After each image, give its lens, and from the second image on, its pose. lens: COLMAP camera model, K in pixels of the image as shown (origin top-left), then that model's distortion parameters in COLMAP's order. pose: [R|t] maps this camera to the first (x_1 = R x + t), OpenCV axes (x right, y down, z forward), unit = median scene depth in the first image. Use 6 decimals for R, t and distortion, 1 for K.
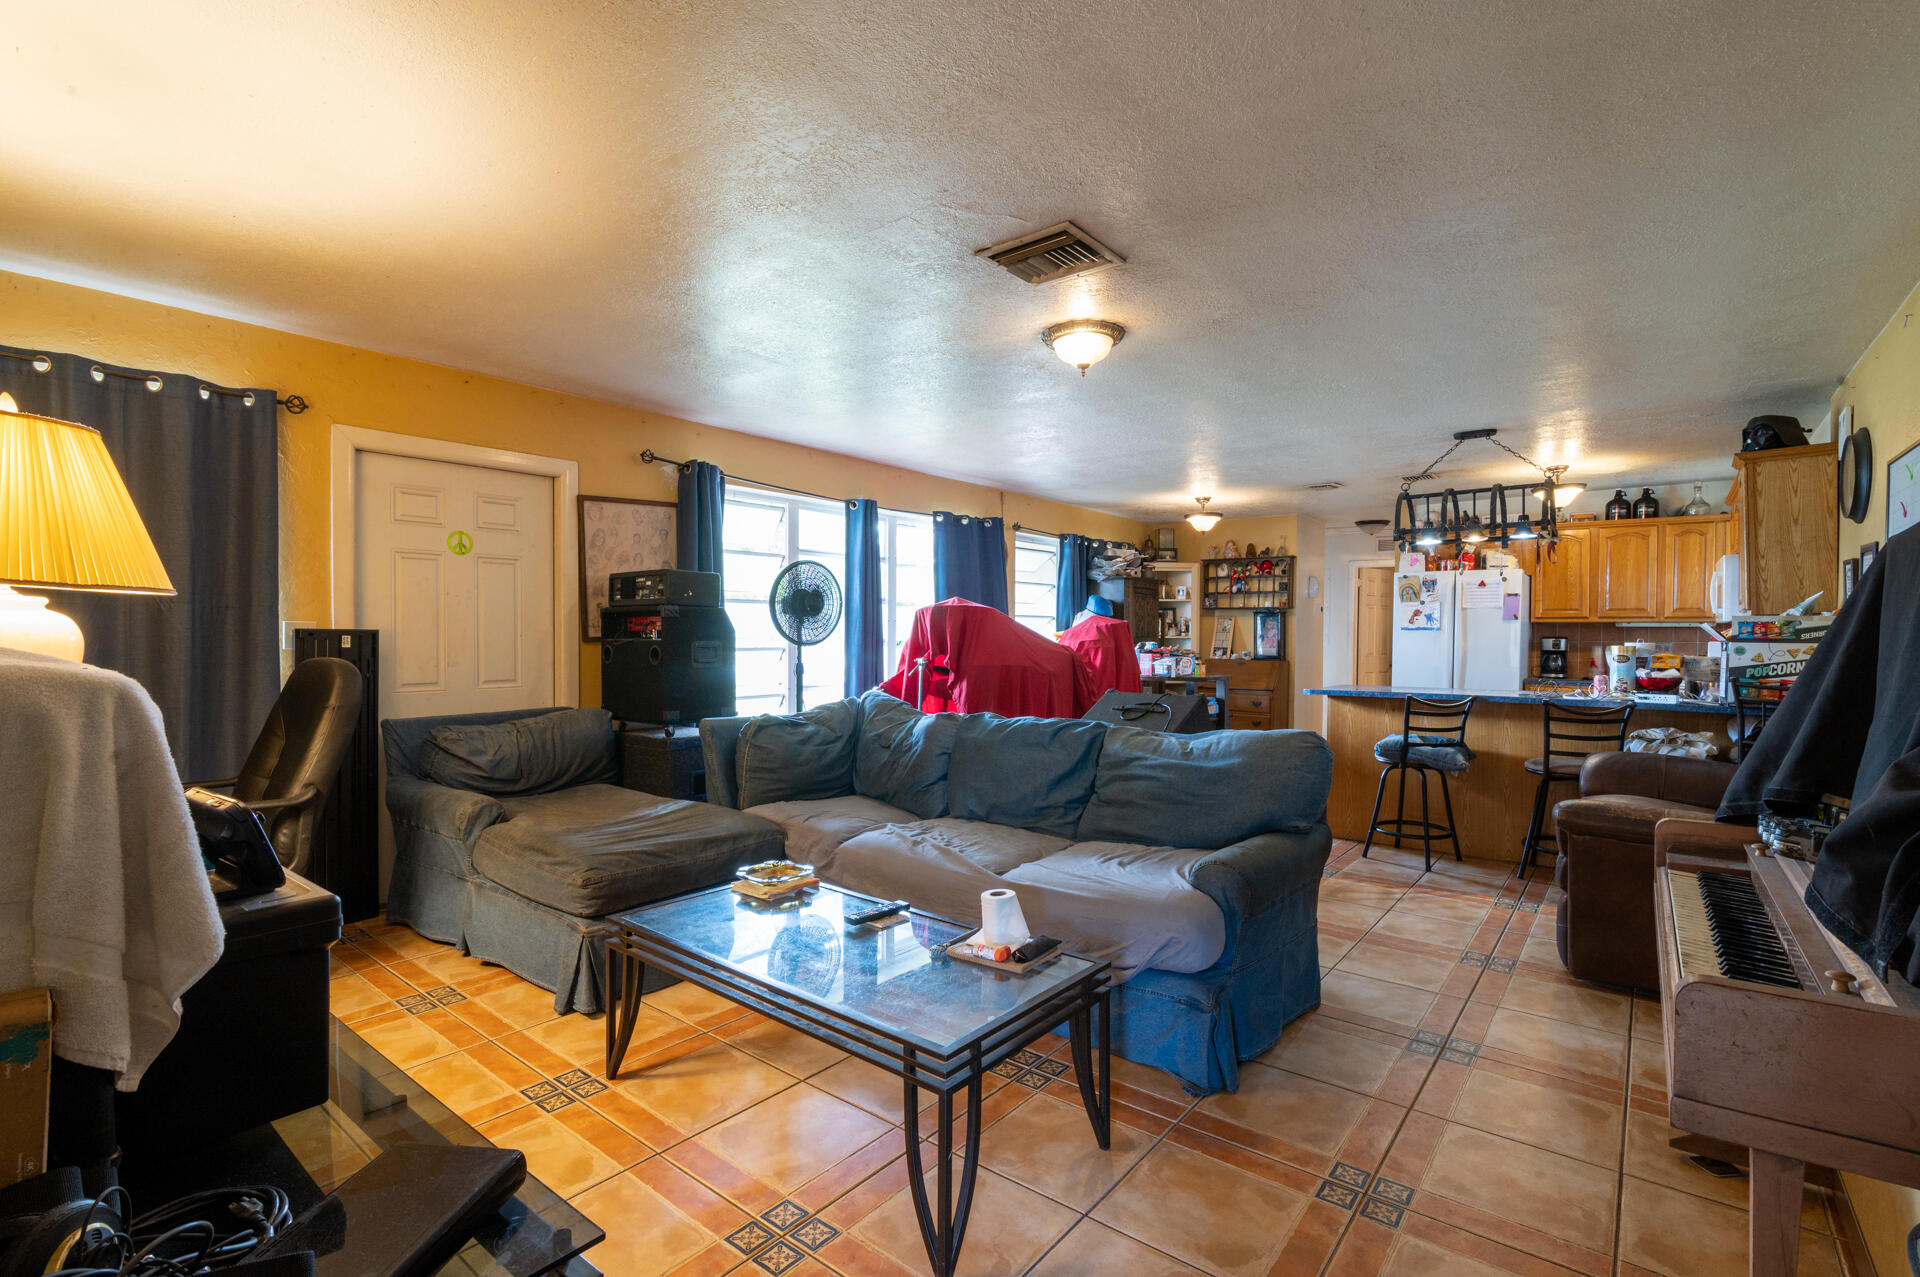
lens RADIAL K [[874.4, 0, 963.8], [0, 874.4, 642.2], [0, 0, 1]] dist [0.001226, 0.000072]
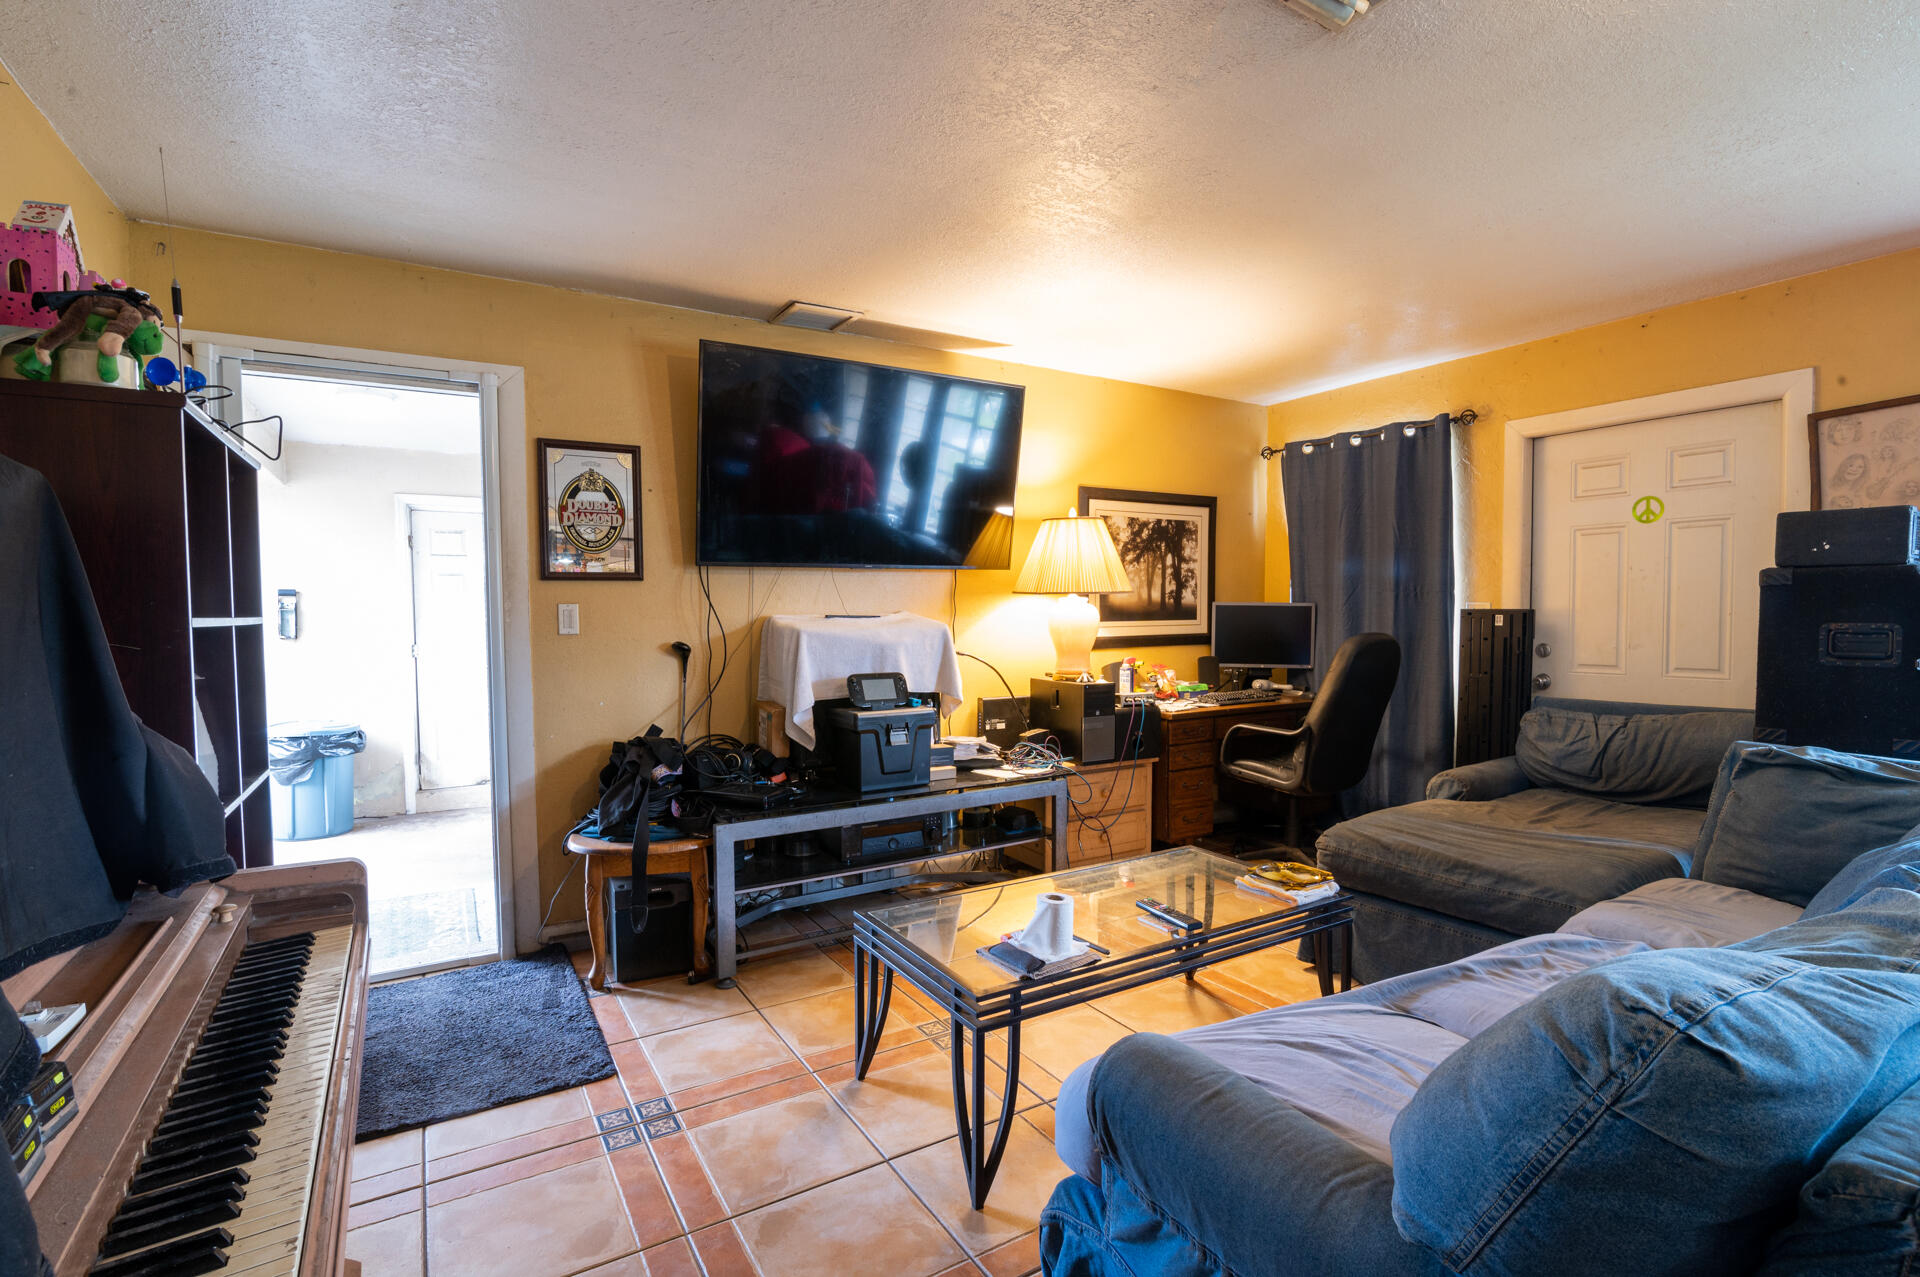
lens RADIAL K [[874.4, 0, 963.8], [0, 874.4, 642.2], [0, 0, 1]] dist [0.001226, 0.000072]
pose [[-0.313321, 0.028529, -0.949219, 0.543367], [-0.004246, 0.999497, 0.031441, -0.005266], [0.949638, 0.013881, -0.313042, 0.702415]]
